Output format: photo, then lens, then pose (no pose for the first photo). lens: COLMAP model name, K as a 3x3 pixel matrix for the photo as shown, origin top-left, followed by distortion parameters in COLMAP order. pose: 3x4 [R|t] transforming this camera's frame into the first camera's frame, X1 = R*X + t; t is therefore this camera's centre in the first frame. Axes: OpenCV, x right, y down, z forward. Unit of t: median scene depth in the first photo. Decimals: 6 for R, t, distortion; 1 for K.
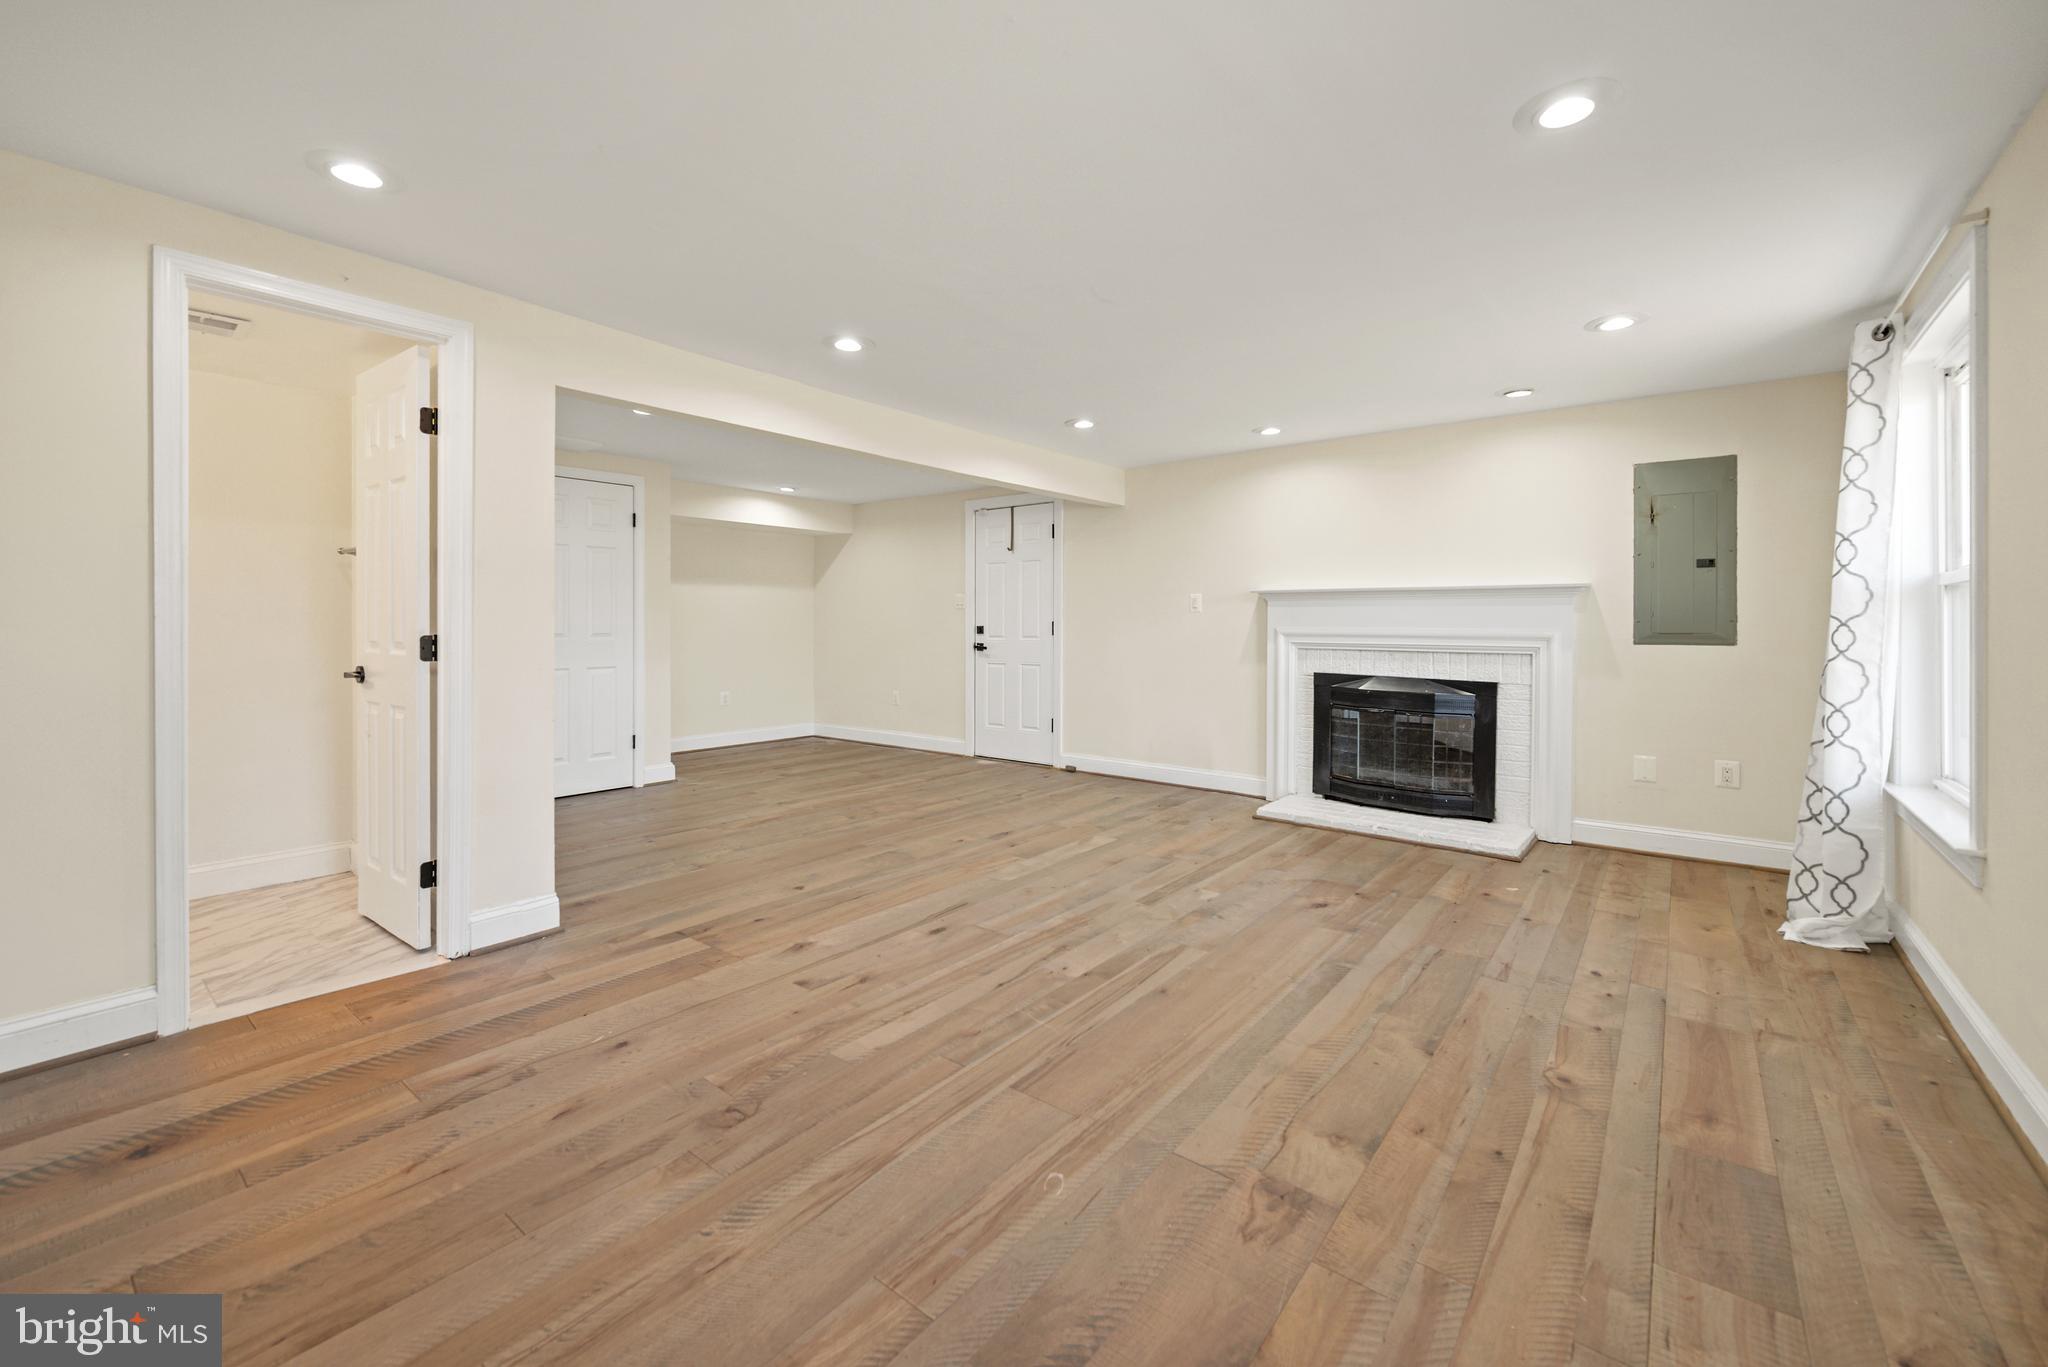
lens RADIAL K [[833.9, 0, 1020.6], [0, 833.9, 622.0], [0, 0, 1]] dist [0.001053, -0.000229]
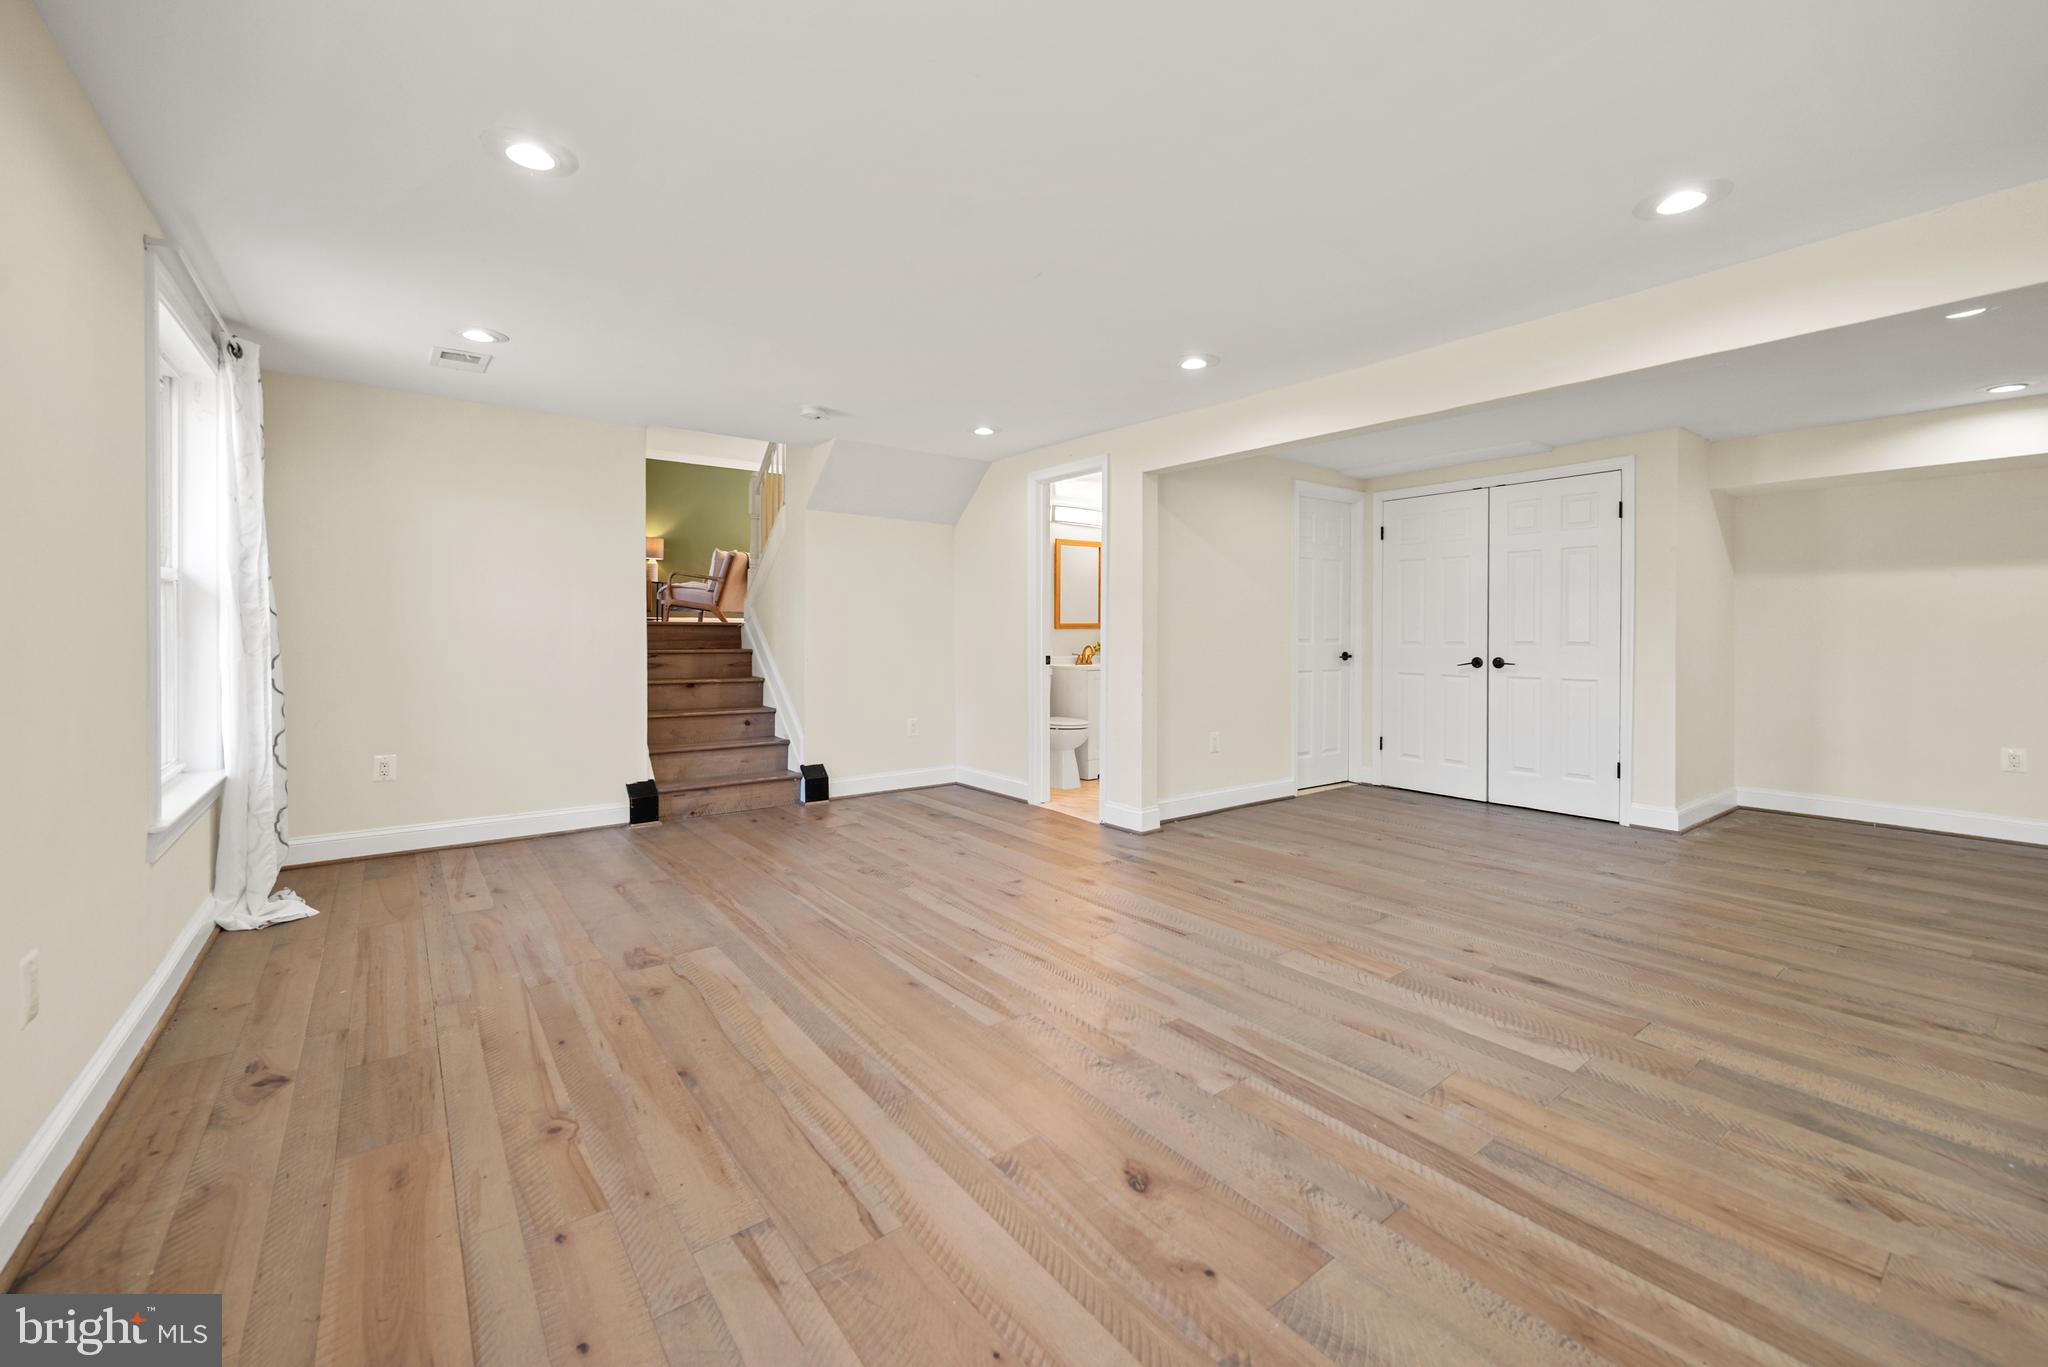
lens RADIAL K [[833.9, 0, 1020.6], [0, 833.9, 622.0], [0, 0, 1]] dist [0.001053, -0.000229]
pose [[-0.250263, -0.016222, -0.968042, 0.956242], [-0.000433, 0.999861, -0.016643, 0.013290], [0.968178, -0.003746, -0.250235, 1.166685]]
